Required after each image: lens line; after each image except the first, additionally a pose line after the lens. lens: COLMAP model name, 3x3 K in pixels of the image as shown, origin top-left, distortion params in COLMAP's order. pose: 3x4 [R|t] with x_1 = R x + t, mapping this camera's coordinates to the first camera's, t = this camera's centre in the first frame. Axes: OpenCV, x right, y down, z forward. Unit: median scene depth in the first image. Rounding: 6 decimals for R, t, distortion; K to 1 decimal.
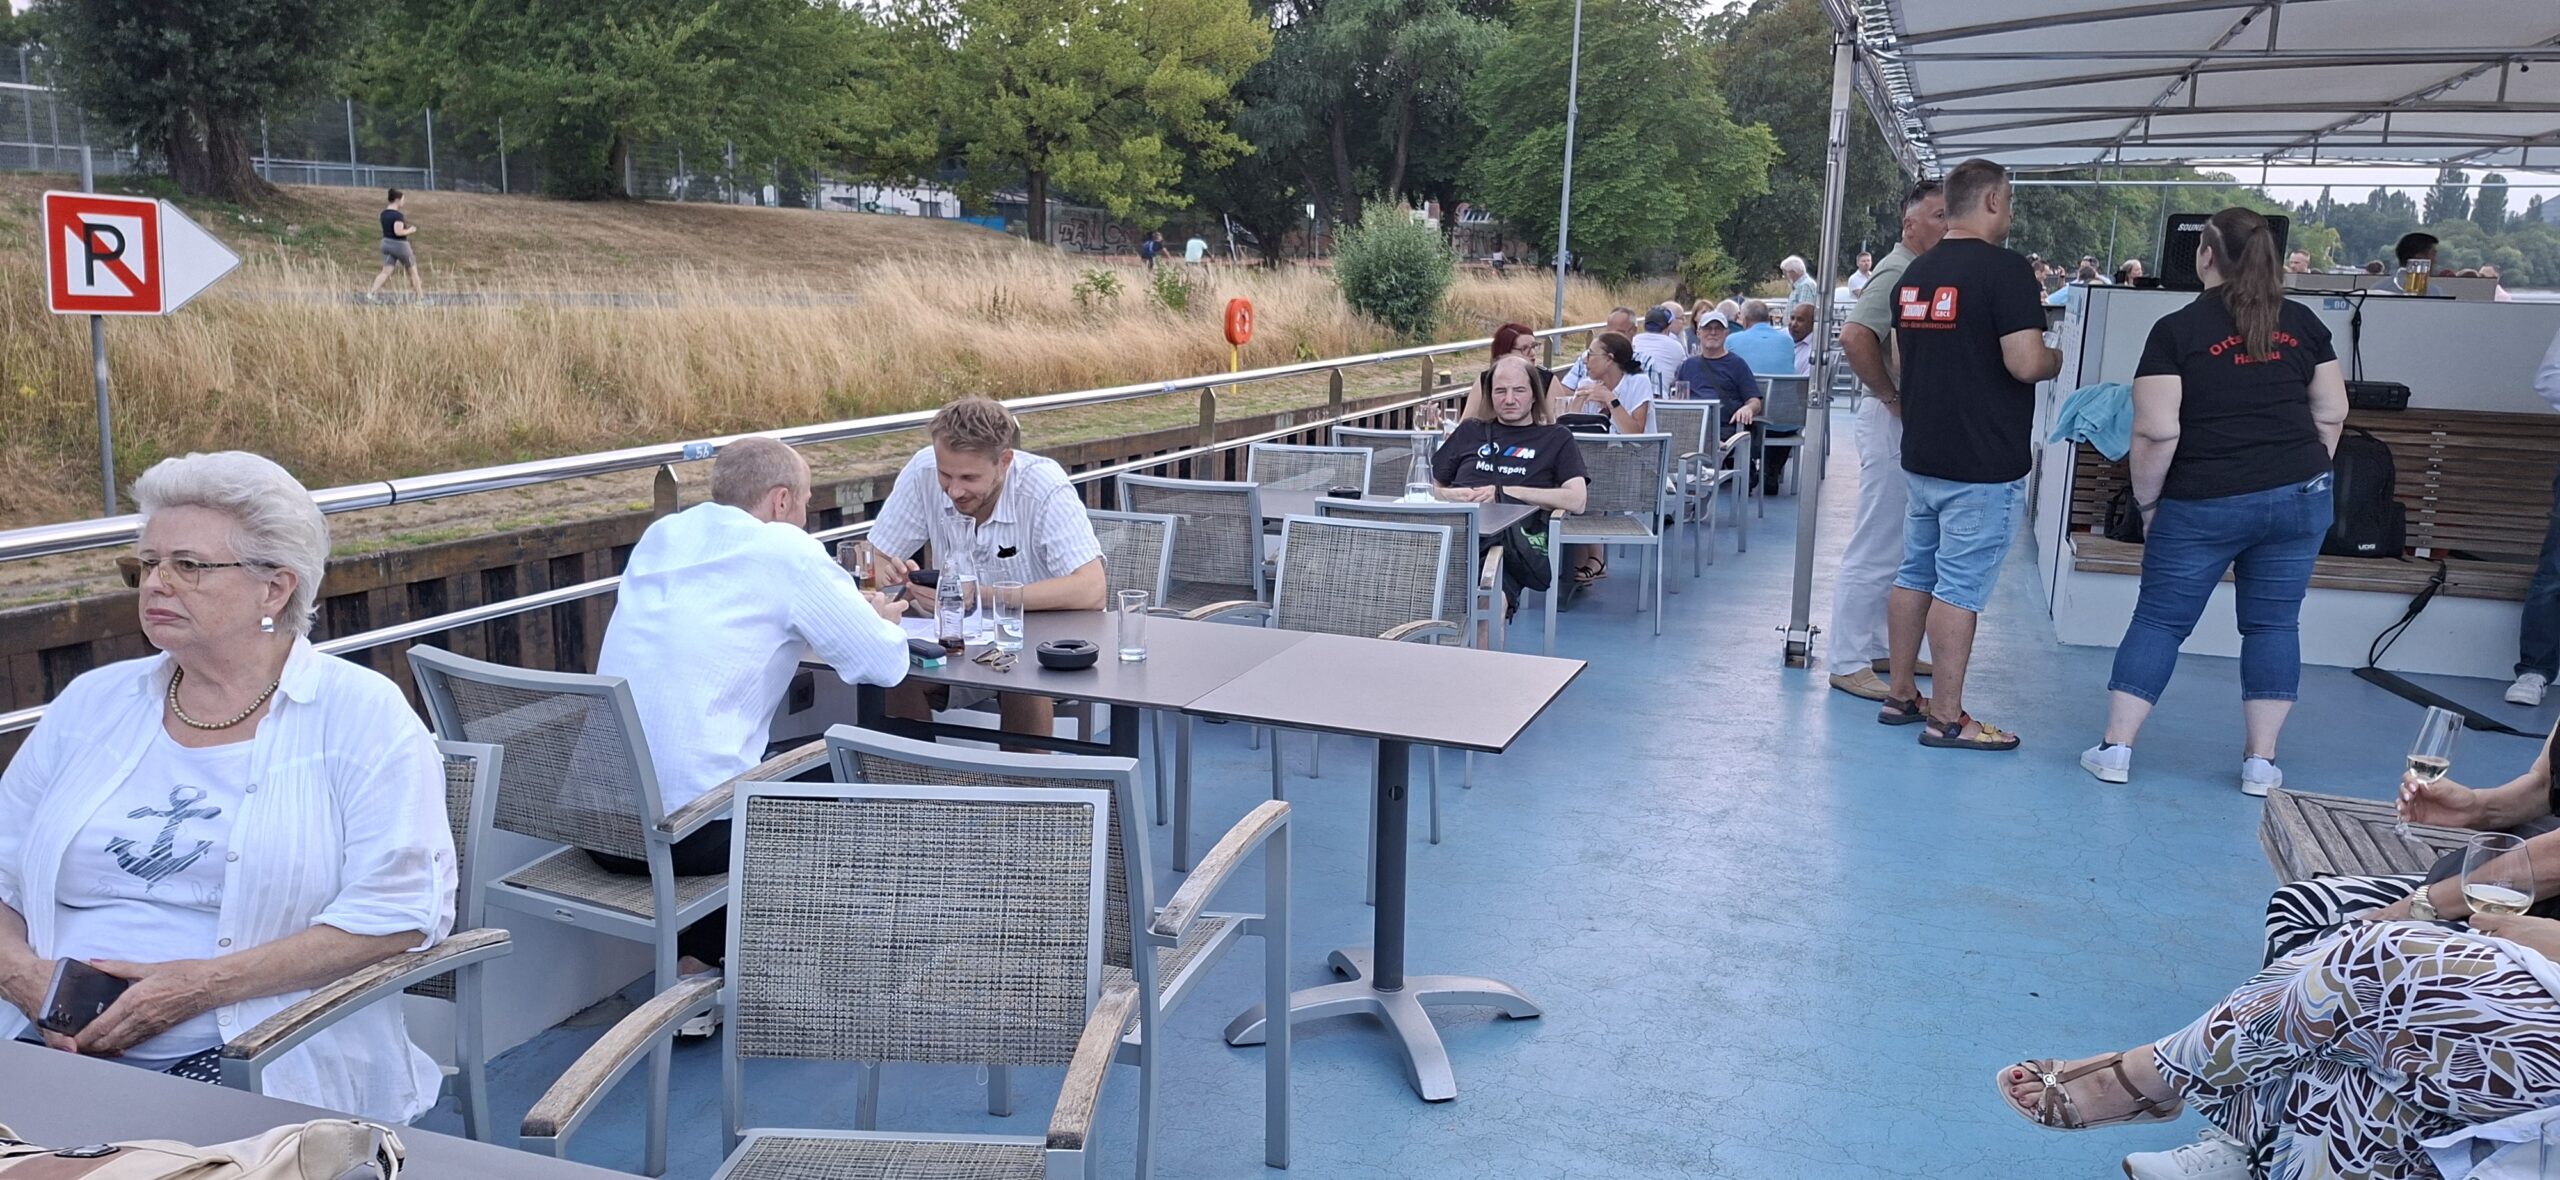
lens RADIAL K [[1838.9, 0, 1230.9], [0, 1838.9, 583.7], [0, 0, 1]] dist [0.076761, -0.089346]
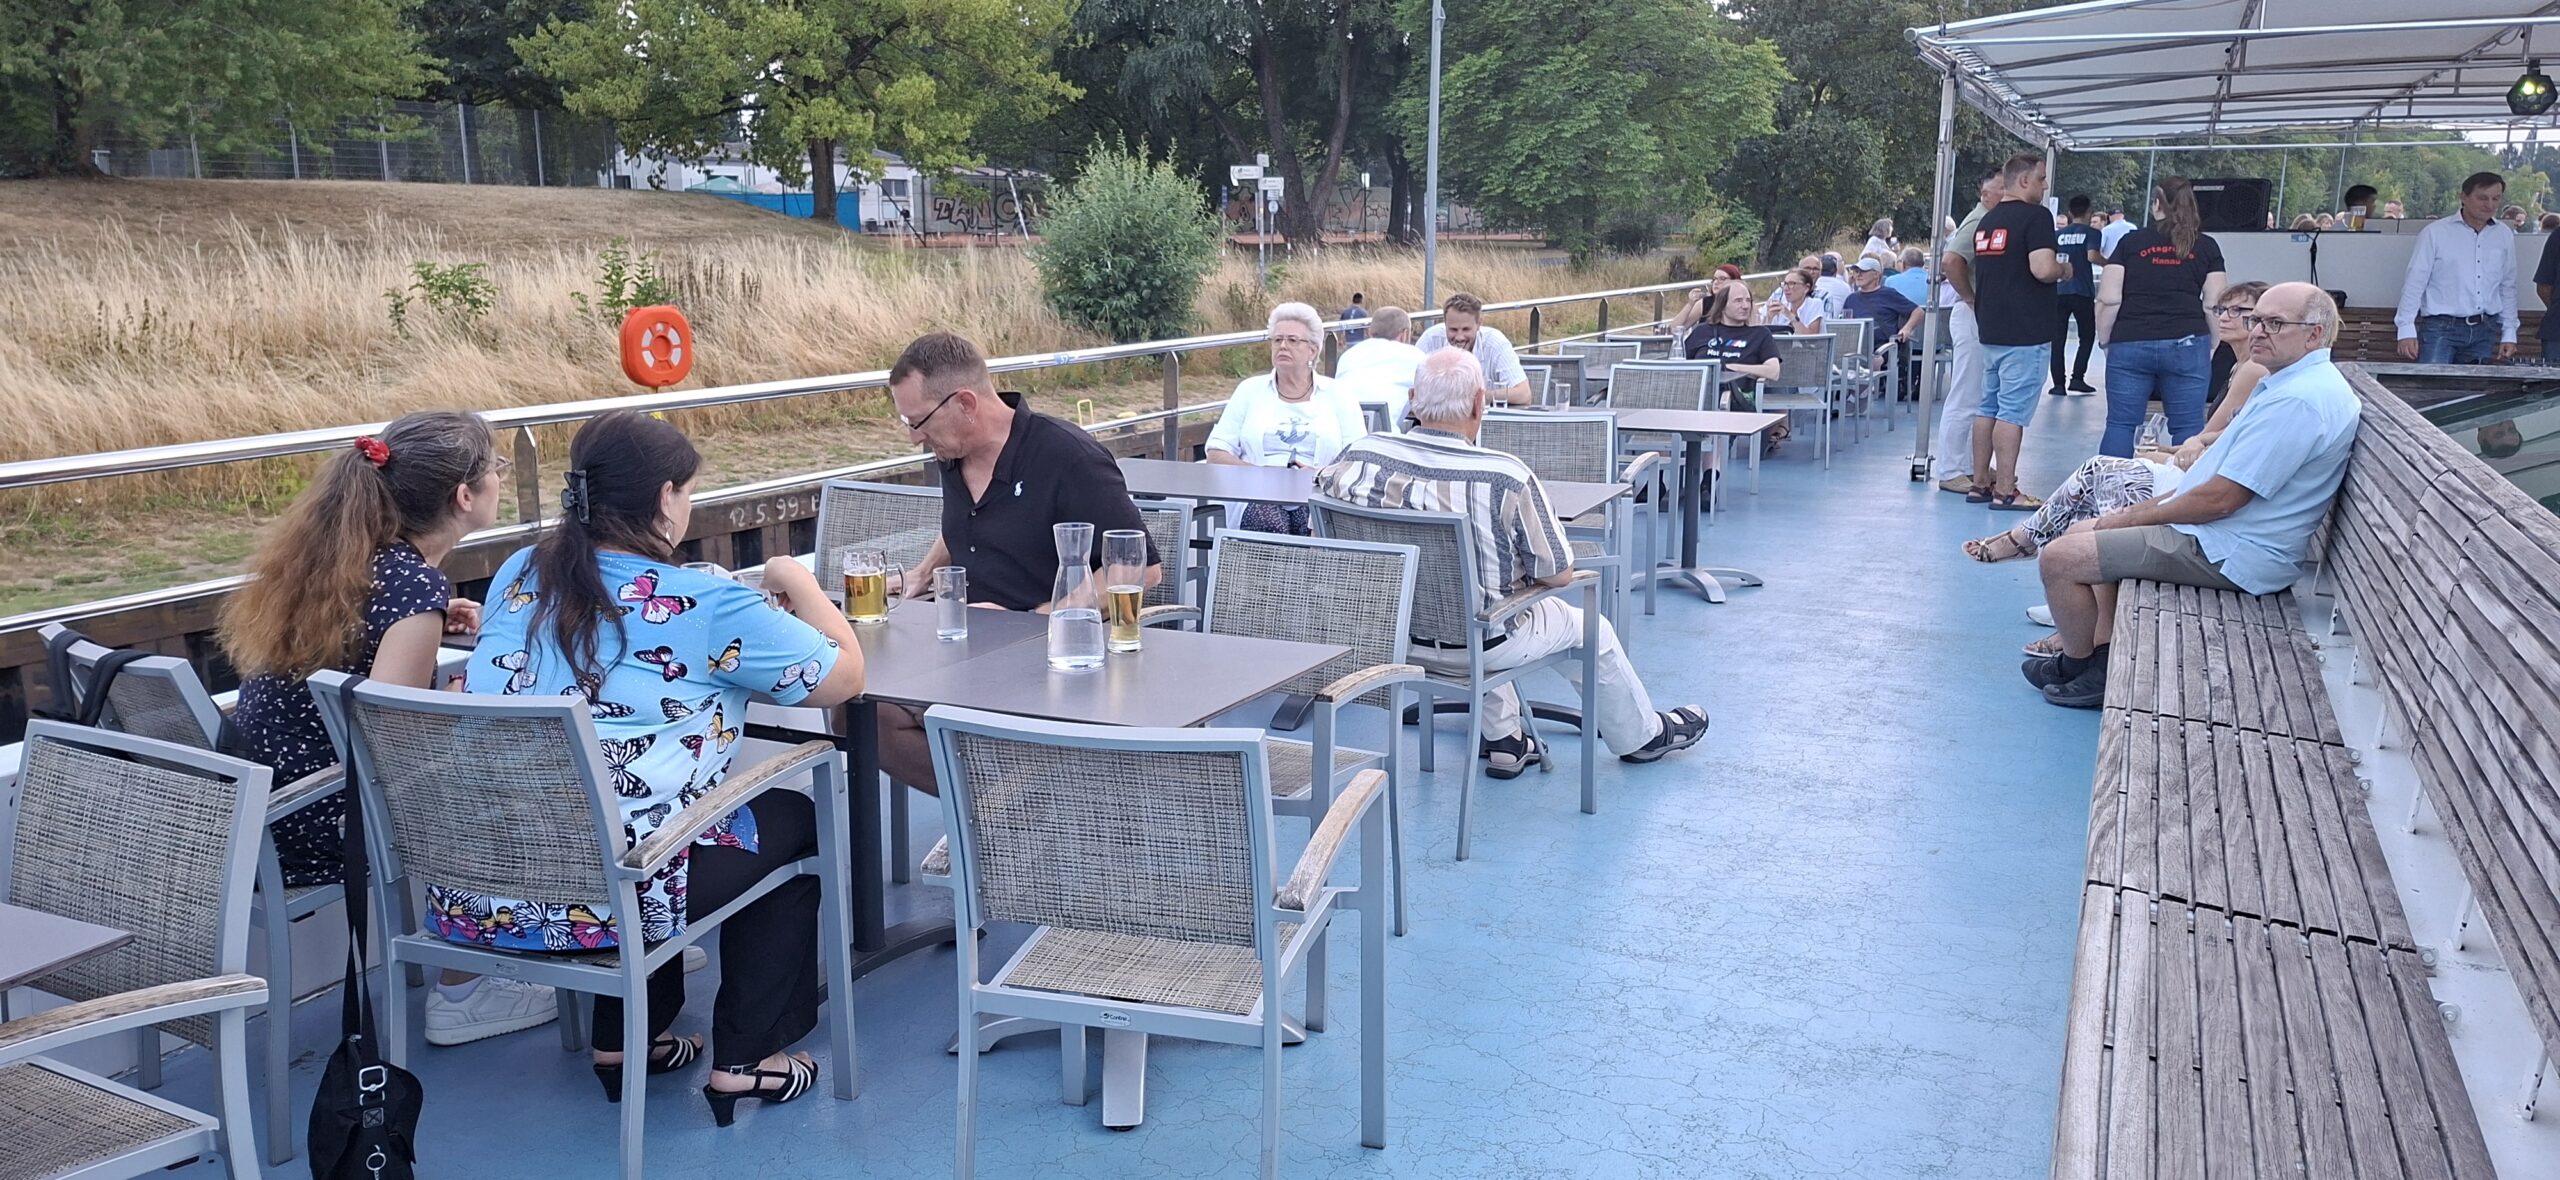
lens RADIAL K [[1838.9, 0, 1205.5], [0, 1838.9, 604.2], [0, 0, 1]] dist [0.076761, -0.089346]
pose [[0.995072, -0.003214, -0.099099, -0.128655], [0.005483, 0.999729, 0.022637, 0.105419], [0.098999, -0.023069, 0.994820, -0.580901]]
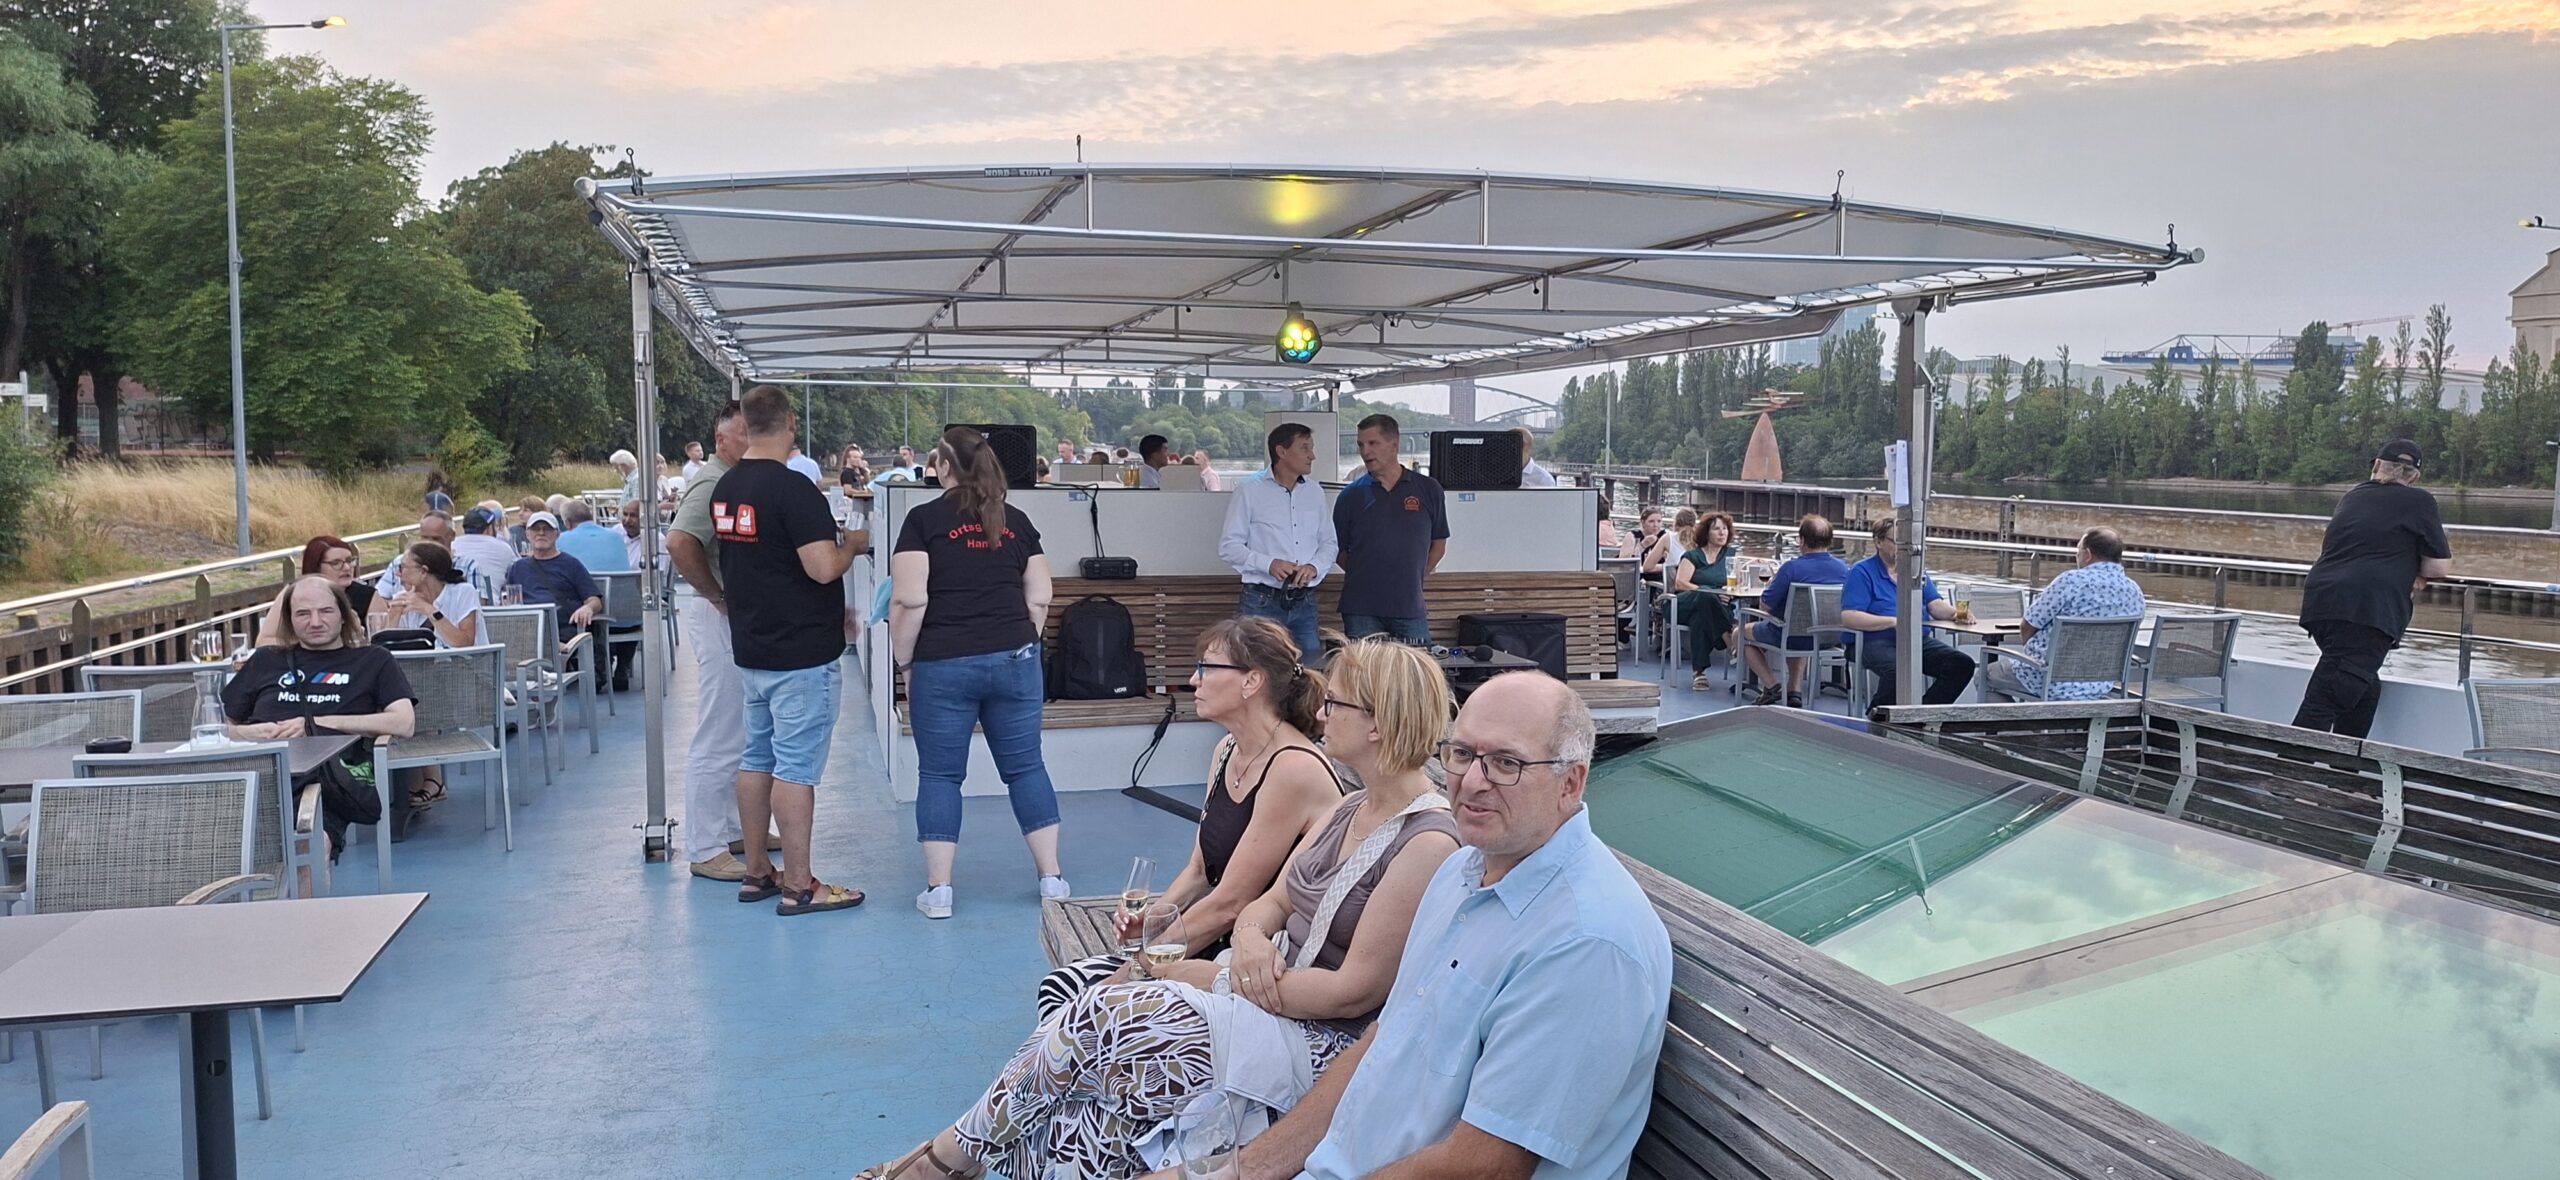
lens RADIAL K [[1838.9, 0, 1361.1], [0, 1838.9, 579.9], [0, 0, 1]] dist [0.076761, -0.089346]
pose [[0.786424, -0.062669, 0.614500, -0.010093], [0.123112, 0.990782, -0.056512, -0.003173], [-0.605294, 0.120094, 0.786891, -0.062858]]
